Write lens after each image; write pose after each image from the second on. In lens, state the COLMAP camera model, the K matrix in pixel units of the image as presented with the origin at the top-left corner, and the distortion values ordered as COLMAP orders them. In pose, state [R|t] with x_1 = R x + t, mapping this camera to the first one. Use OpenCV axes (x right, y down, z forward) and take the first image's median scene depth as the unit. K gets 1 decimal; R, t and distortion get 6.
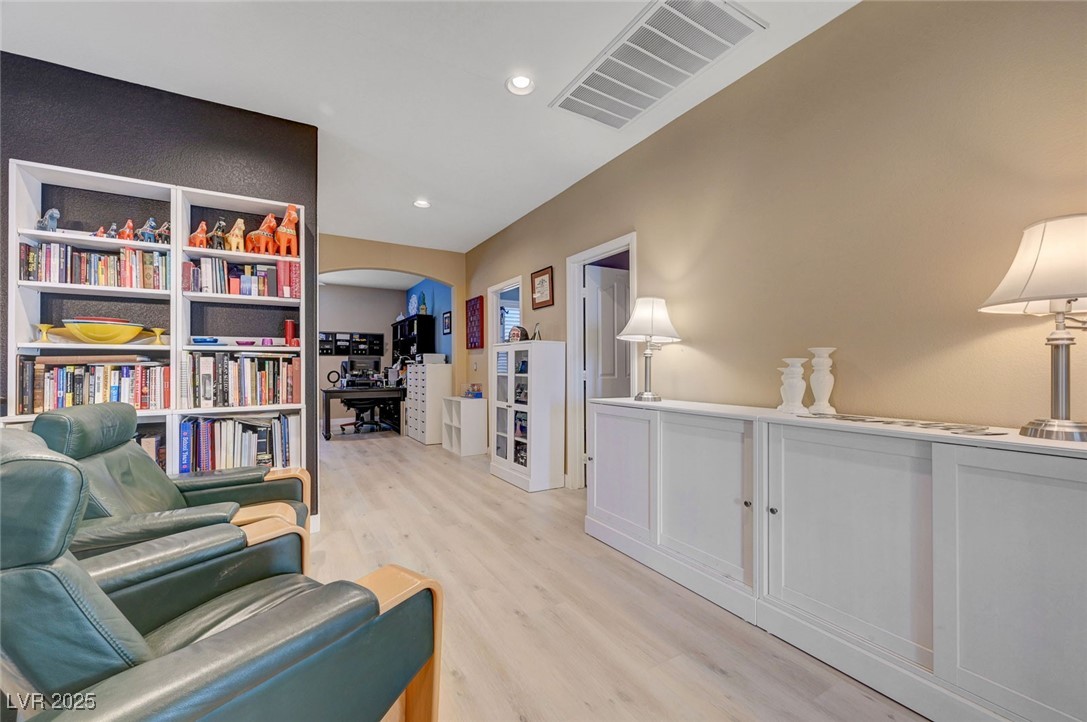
lens RADIAL K [[430.1, 0, 548.9], [0, 430.1, 363.6], [0, 0, 1]] dist [-0.003540, 0.000417]
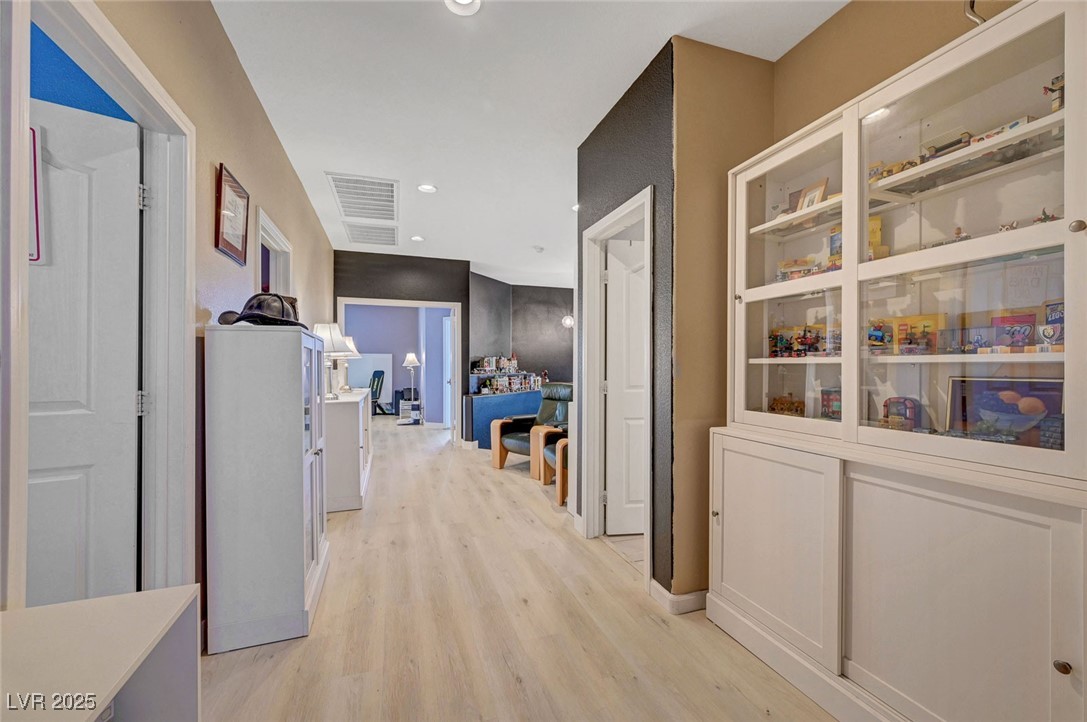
lens RADIAL K [[430.1, 0, 541.3], [0, 430.1, 366.4], [0, 0, 1]] dist [-0.003540, 0.000417]
pose [[-0.974468, 0.003470, 0.224500, -0.660147], [0.000709, 0.999923, -0.012376, -0.005669], [-0.224526, -0.011900, -0.974395, 1.969597]]
